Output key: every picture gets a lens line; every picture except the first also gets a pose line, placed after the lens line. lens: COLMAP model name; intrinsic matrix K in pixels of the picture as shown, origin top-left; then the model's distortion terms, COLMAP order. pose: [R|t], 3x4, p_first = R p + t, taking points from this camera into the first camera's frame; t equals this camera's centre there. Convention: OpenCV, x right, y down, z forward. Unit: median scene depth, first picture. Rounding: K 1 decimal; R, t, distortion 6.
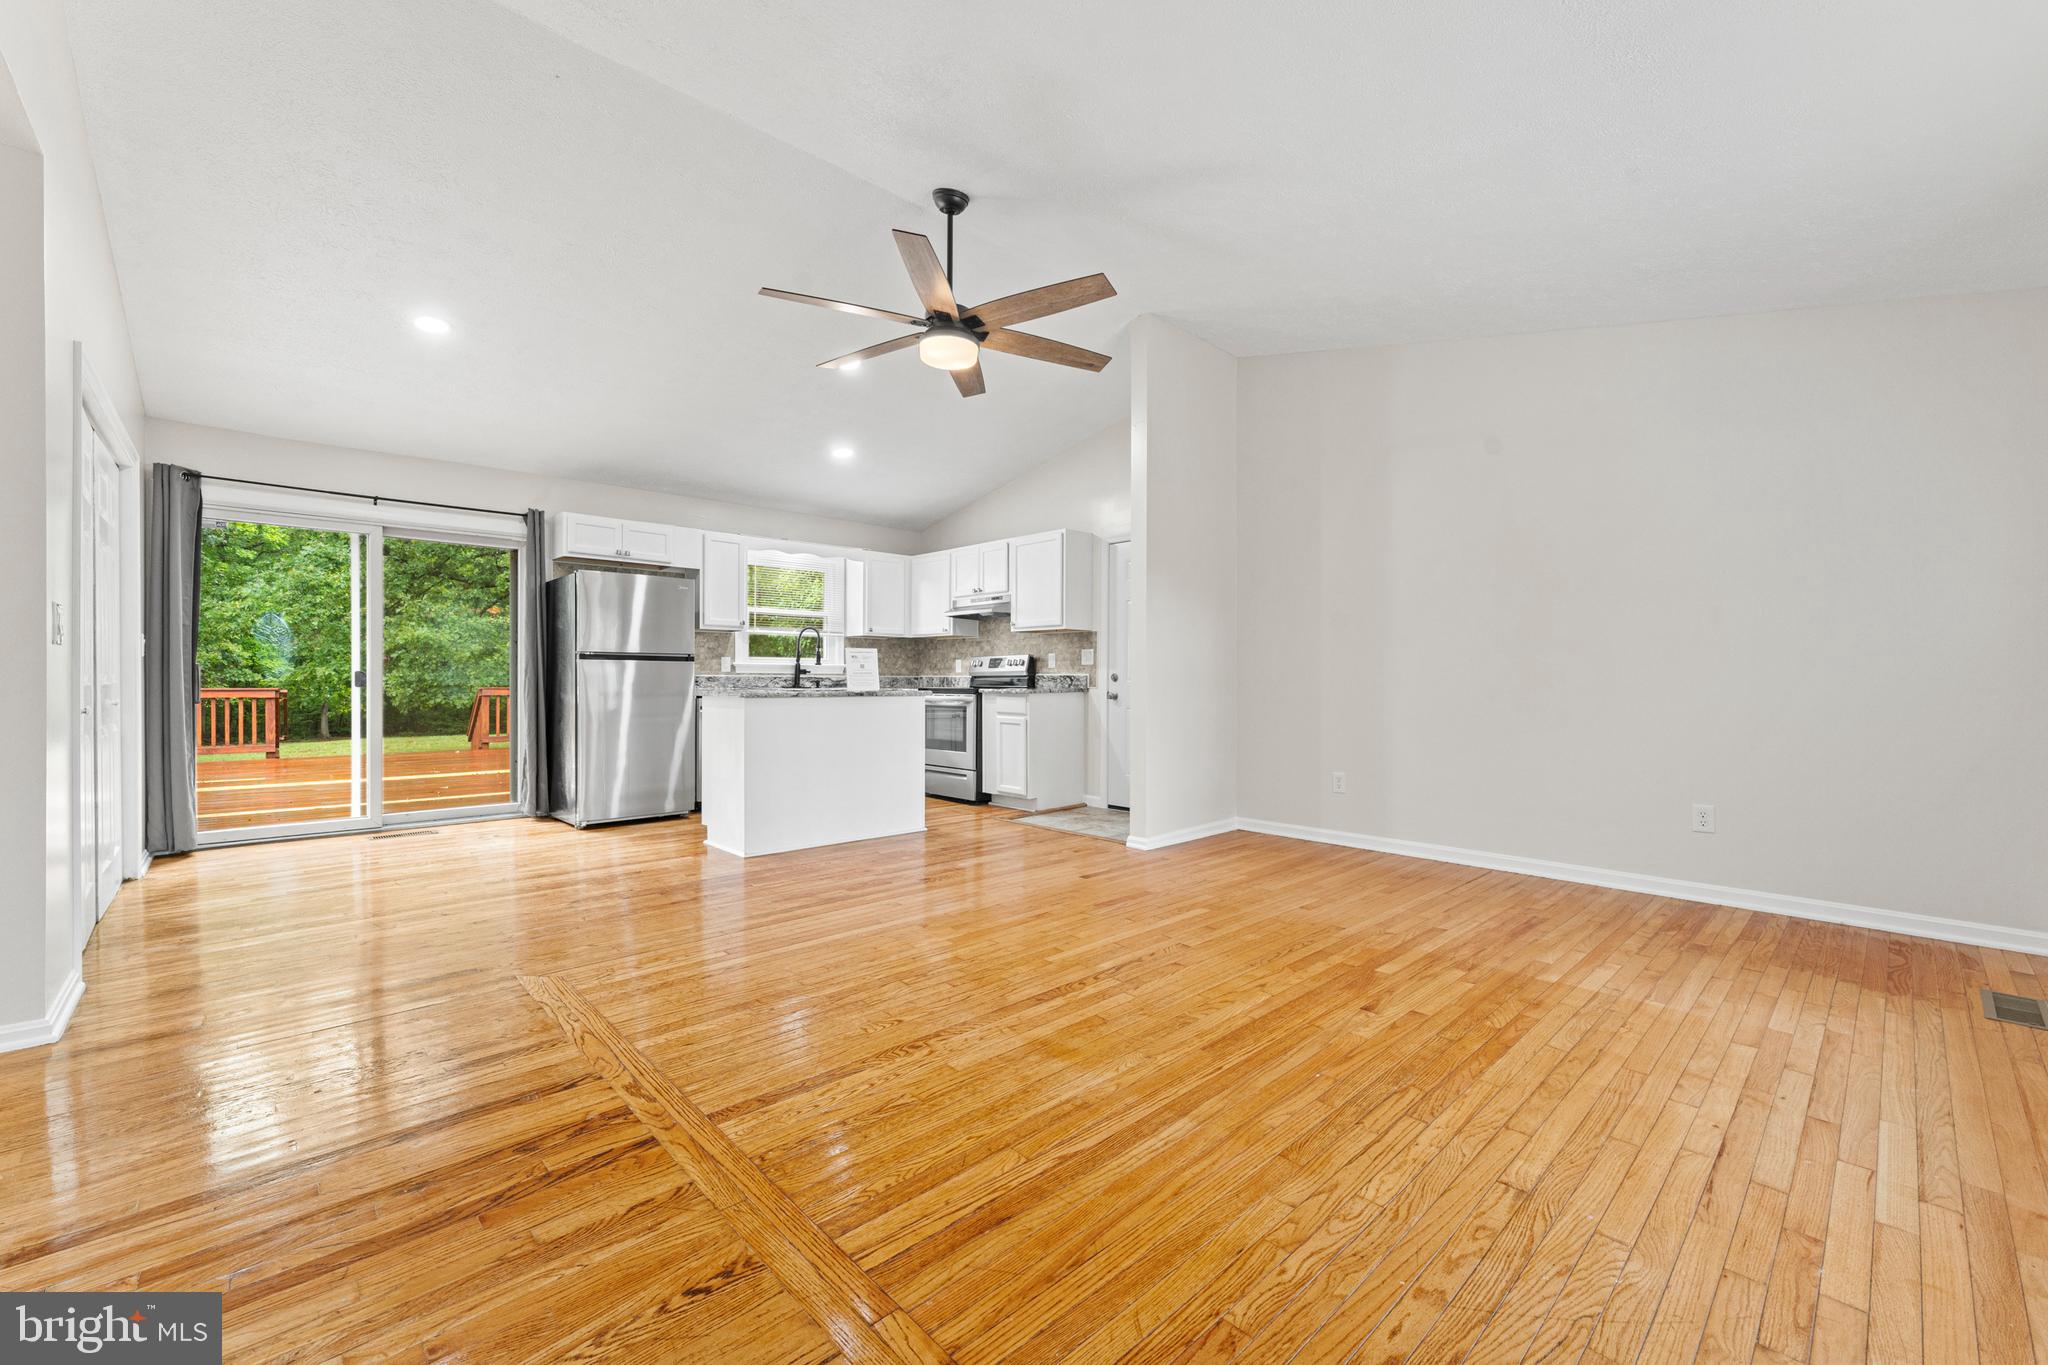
lens RADIAL K [[817.5, 0, 1025.9], [0, 817.5, 684.4], [0, 0, 1]] dist [0.002541, 0.000347]
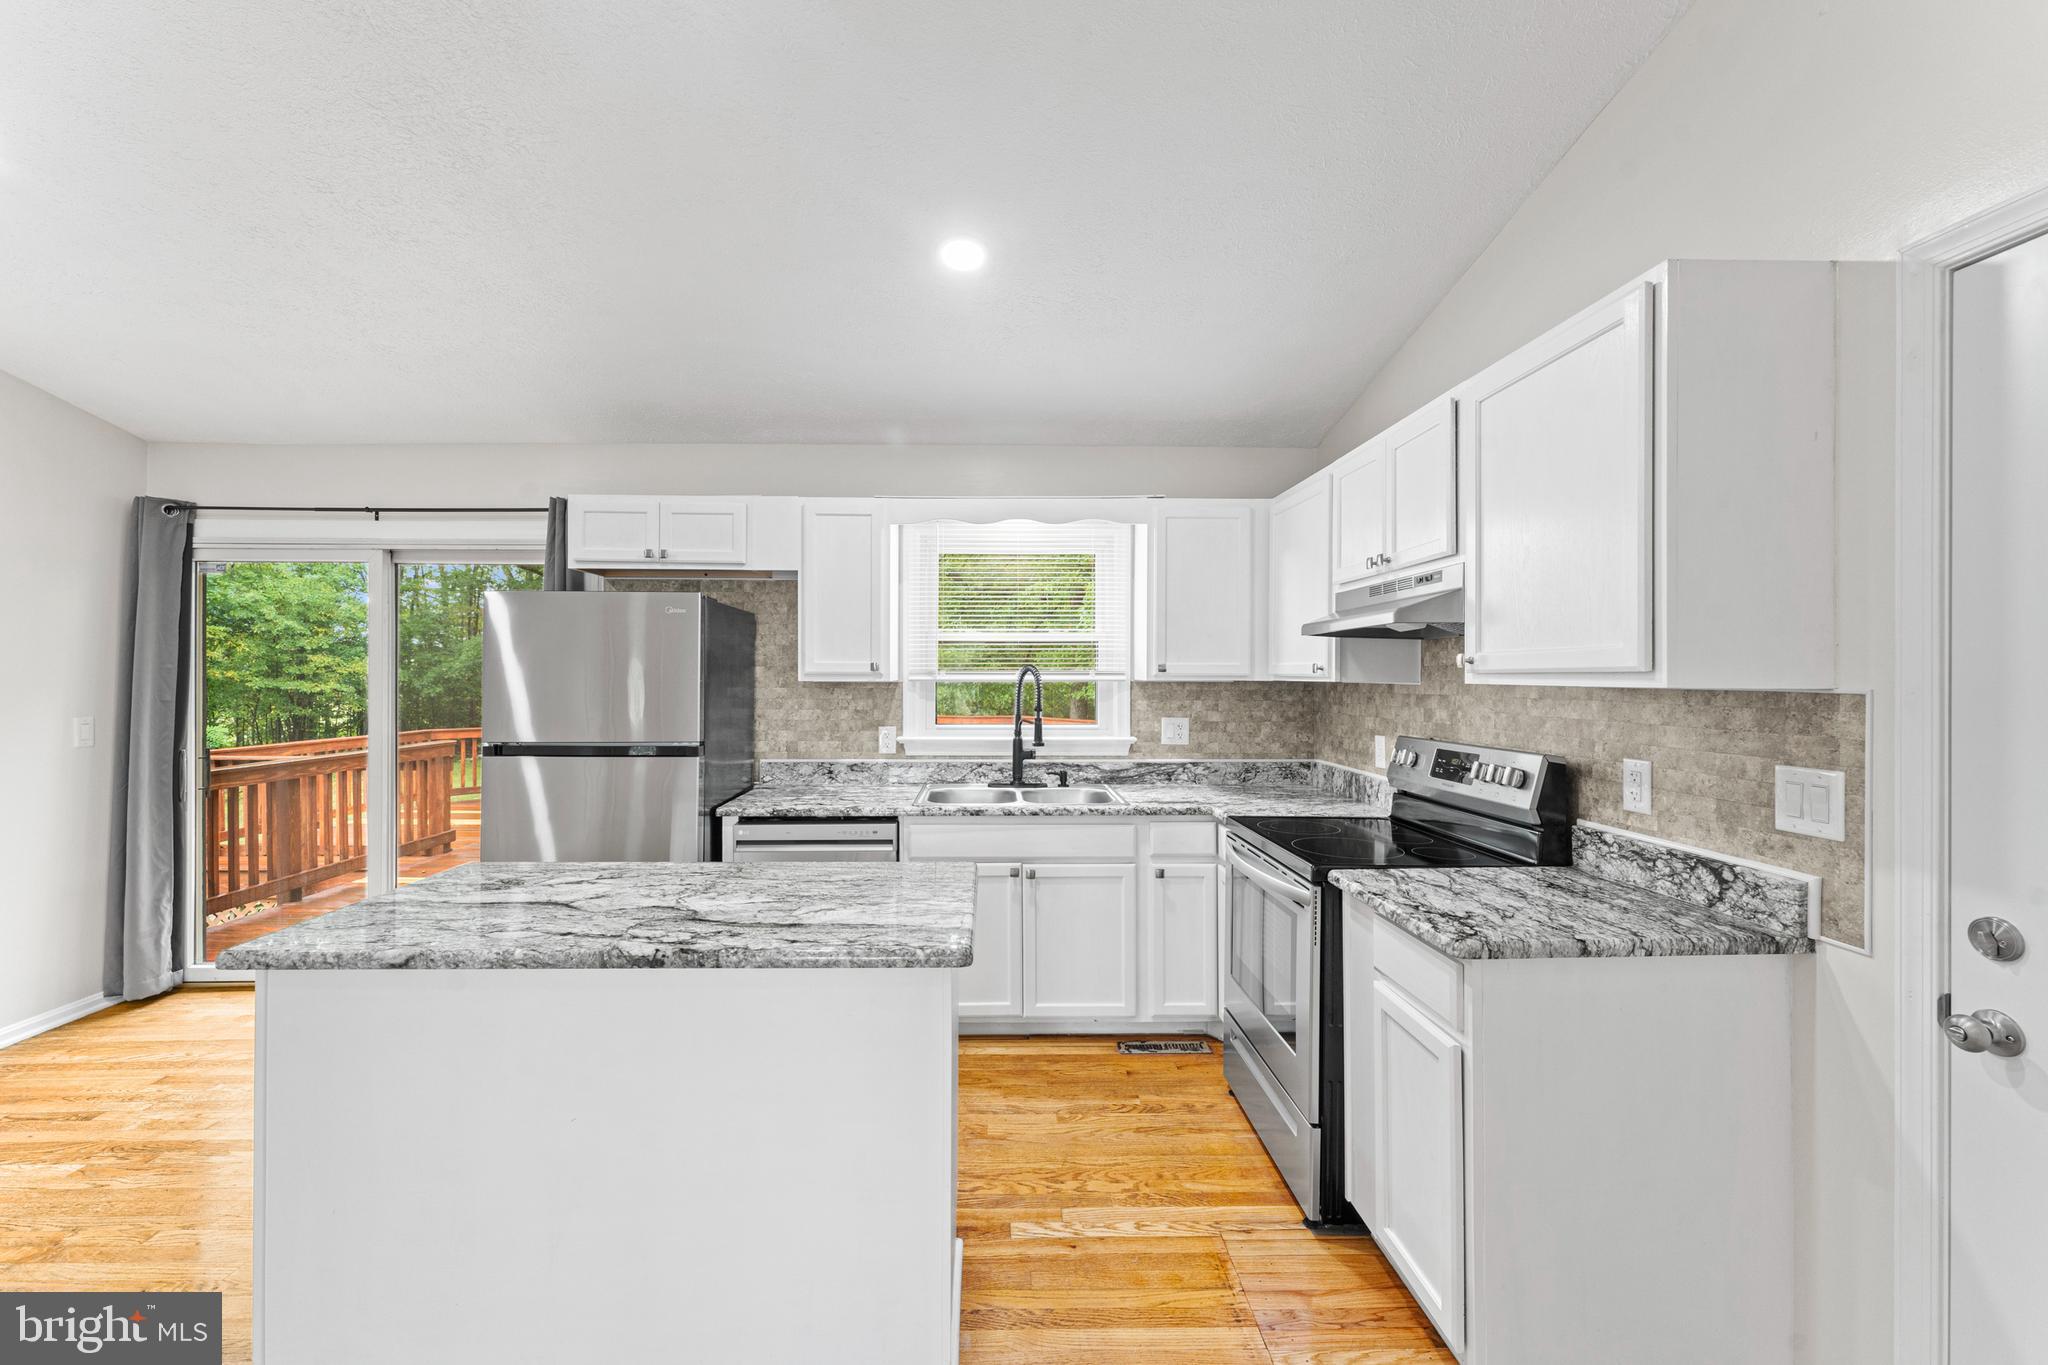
lens RADIAL K [[821.2, 0, 1004.7], [0, 821.2, 674.5], [0, 0, 1]] dist [0.000945, 0.000226]
pose [[0.742149, -0.002520, -0.670230, 0.061628], [-0.004375, 0.999953, -0.008603, -0.065627], [0.670221, 0.009317, 0.742104, 0.664543]]
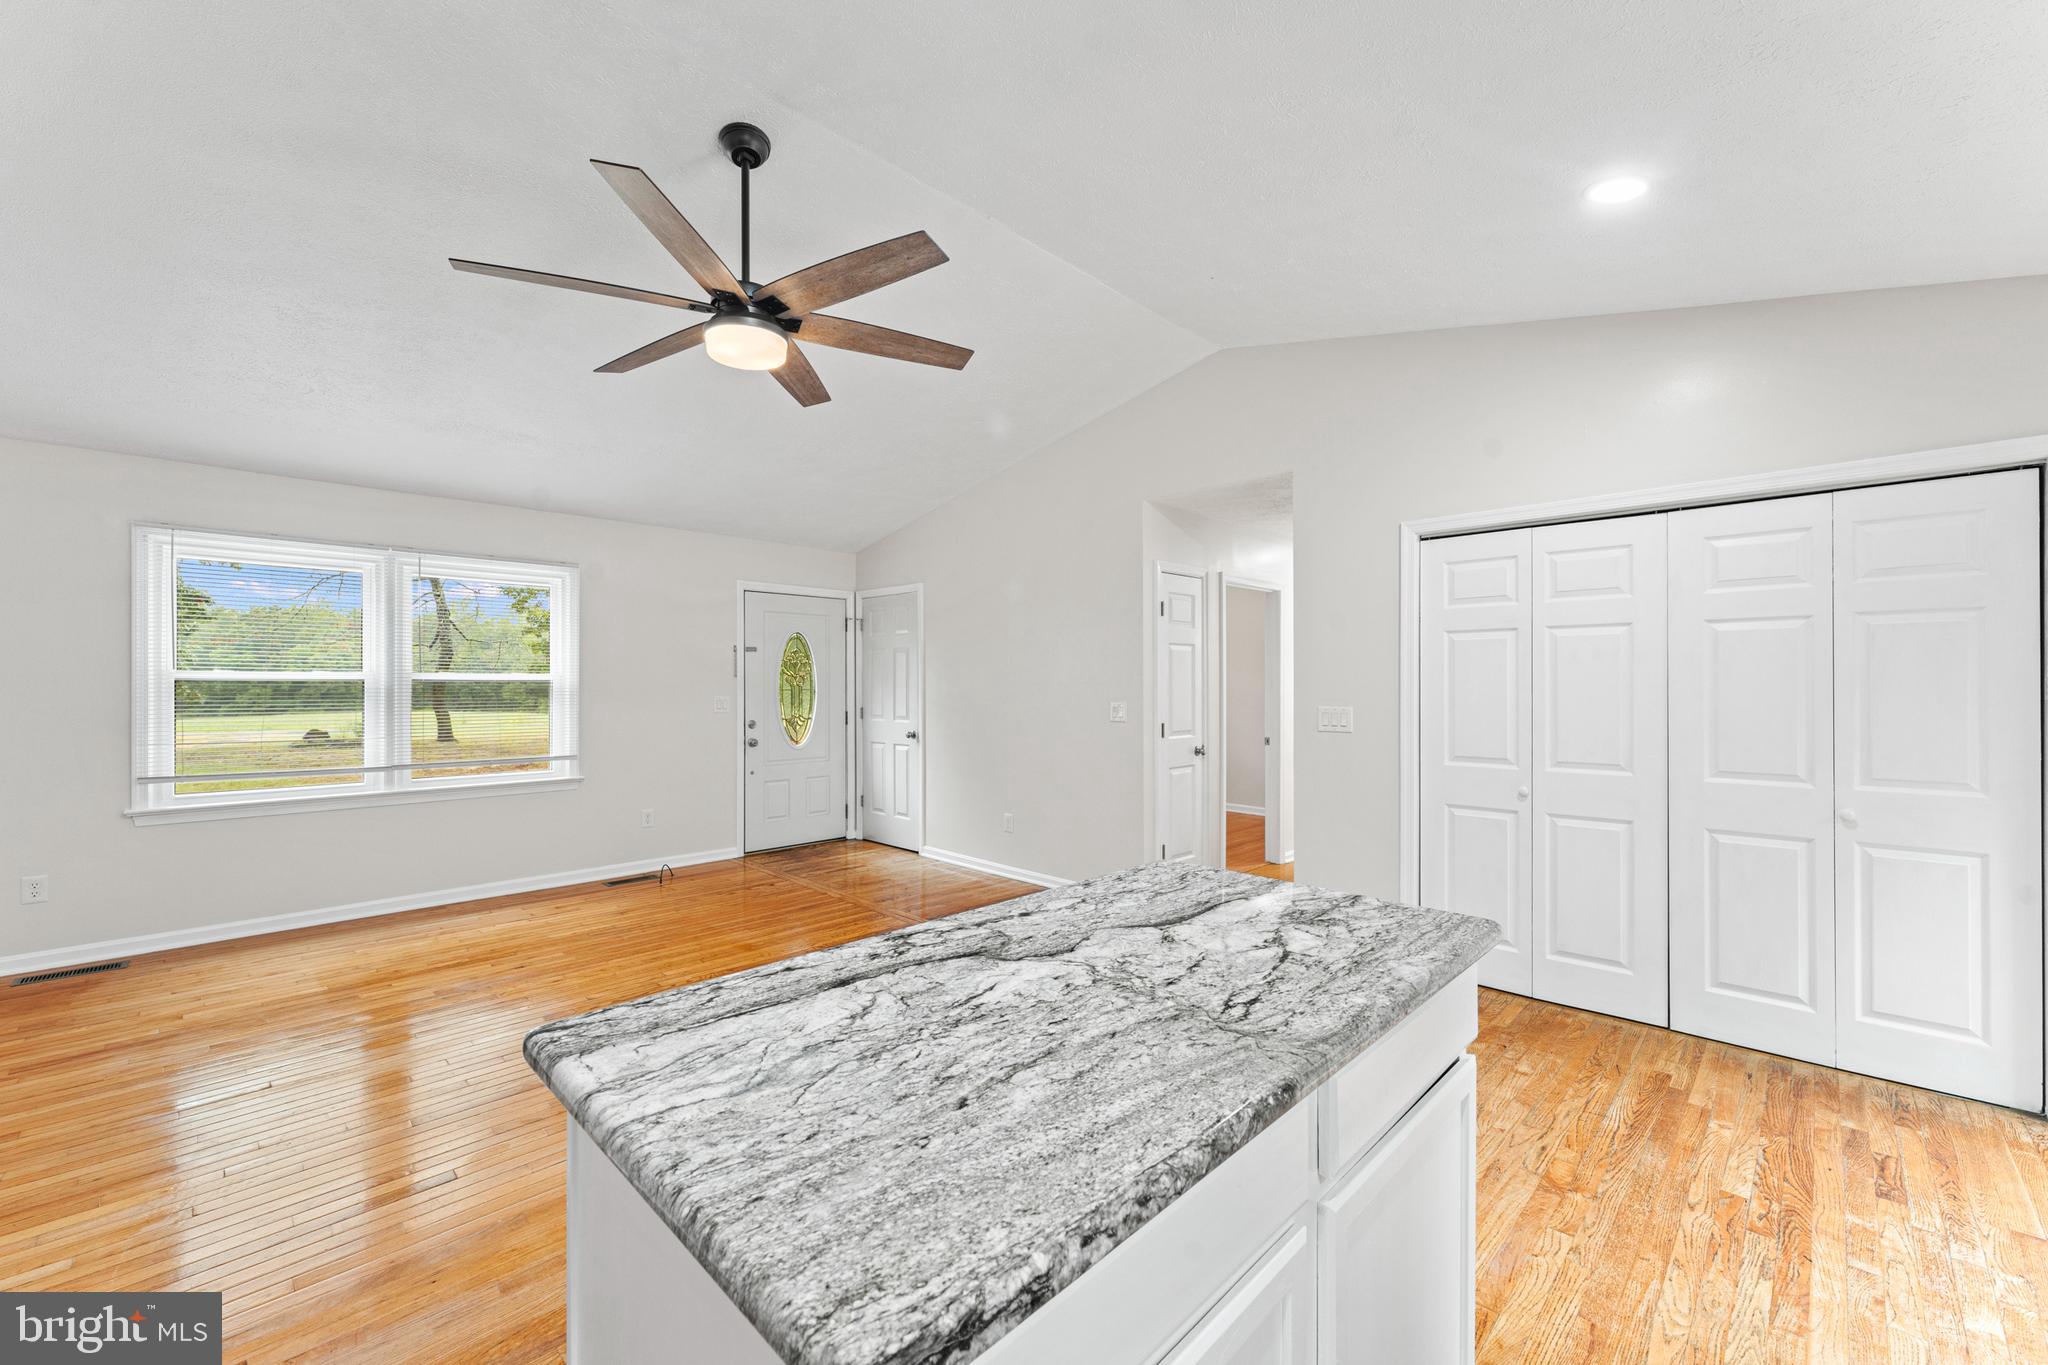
lens RADIAL K [[817.5, 0, 1025.9], [0, 817.5, 684.4], [0, 0, 1]] dist [0.002541, 0.000347]
pose [[-0.999156, -0.004197, -0.040867, -0.177731], [-0.004497, 0.999964, 0.007246, -0.056872], [0.040835, 0.007423, -0.999138, 0.973629]]
